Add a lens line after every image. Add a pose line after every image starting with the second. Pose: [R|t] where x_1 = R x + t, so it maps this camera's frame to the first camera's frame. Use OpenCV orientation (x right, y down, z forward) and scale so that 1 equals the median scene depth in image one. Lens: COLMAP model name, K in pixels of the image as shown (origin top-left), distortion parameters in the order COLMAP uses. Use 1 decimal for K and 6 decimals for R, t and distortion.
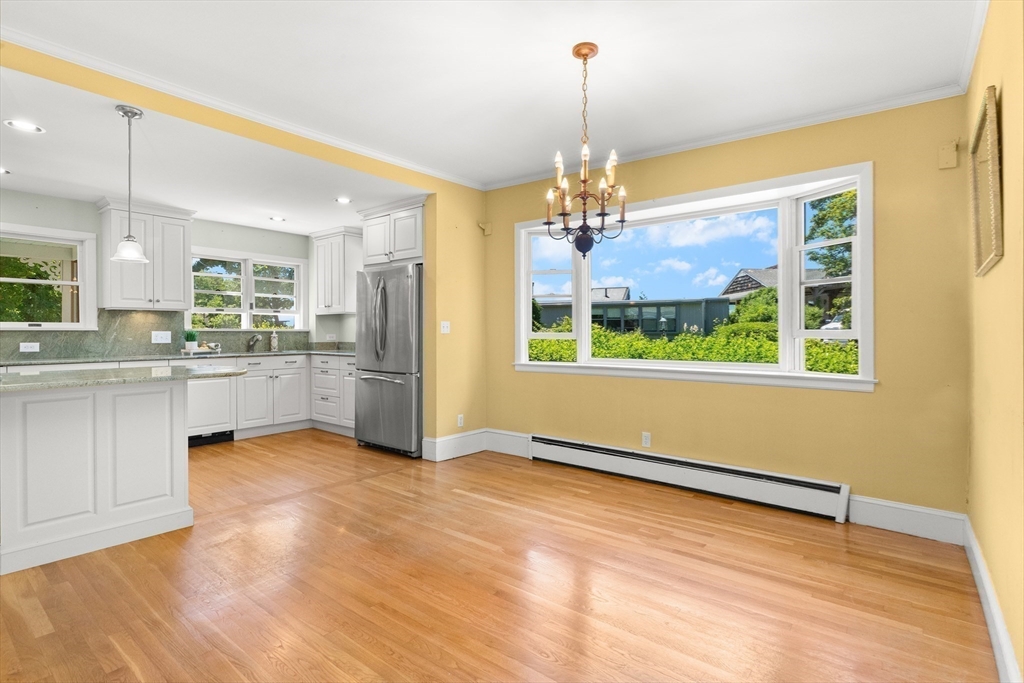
lens RADIAL K [[503.7, 0, 514.8], [0, 503.7, 335.0], [0, 0, 1]] dist [-0.002092, 0.000029]
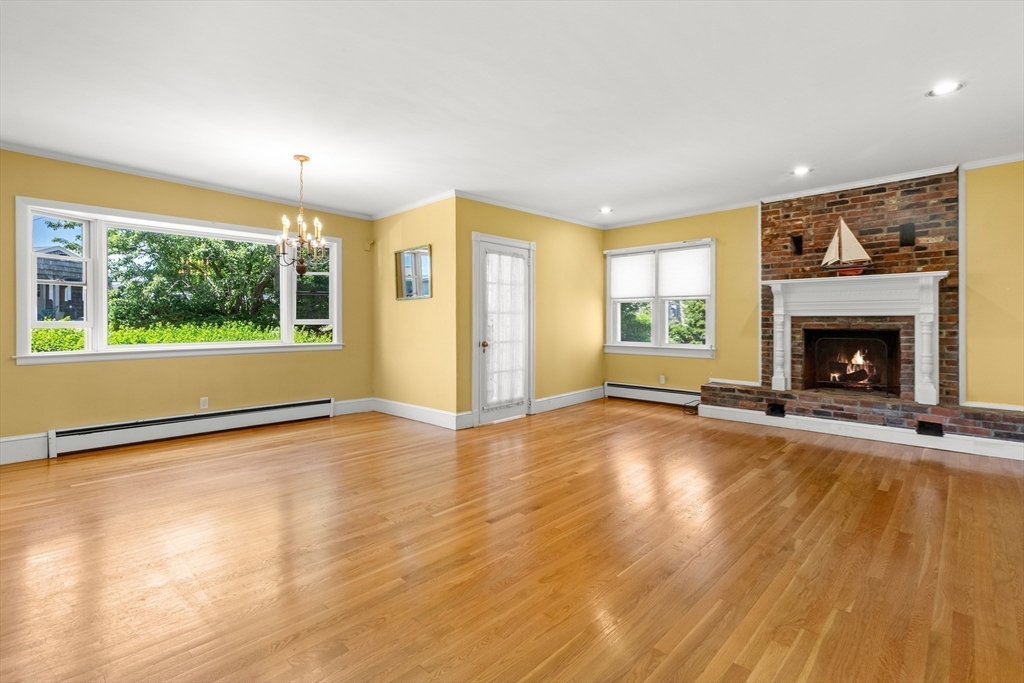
lens RADIAL K [[466.1, 0, 510.8], [0, 466.1, 323.1], [0, 0, 1]] dist [0.001169, 0.000191]
pose [[0.106594, -0.002798, 0.994299, -0.709957], [0.004738, 0.999986, 0.002306, 0.000308], [-0.994291, 0.004466, 0.106606, 0.061752]]
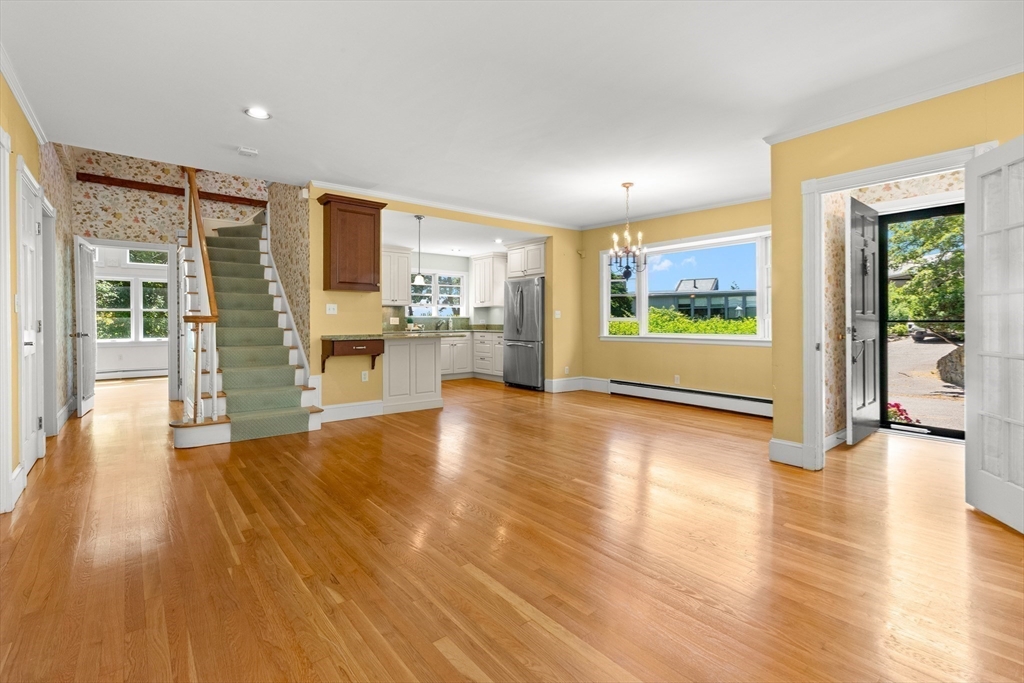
lens RADIAL K [[466.1, 0, 510.8], [0, 466.1, 323.1], [0, 0, 1]] dist [0.001169, 0.000191]
pose [[0.977414, -0.001529, -0.211328, 0.036090], [0.001326, 0.999999, -0.001100, 0.015042], [0.211330, 0.000795, 0.977415, -0.530244]]
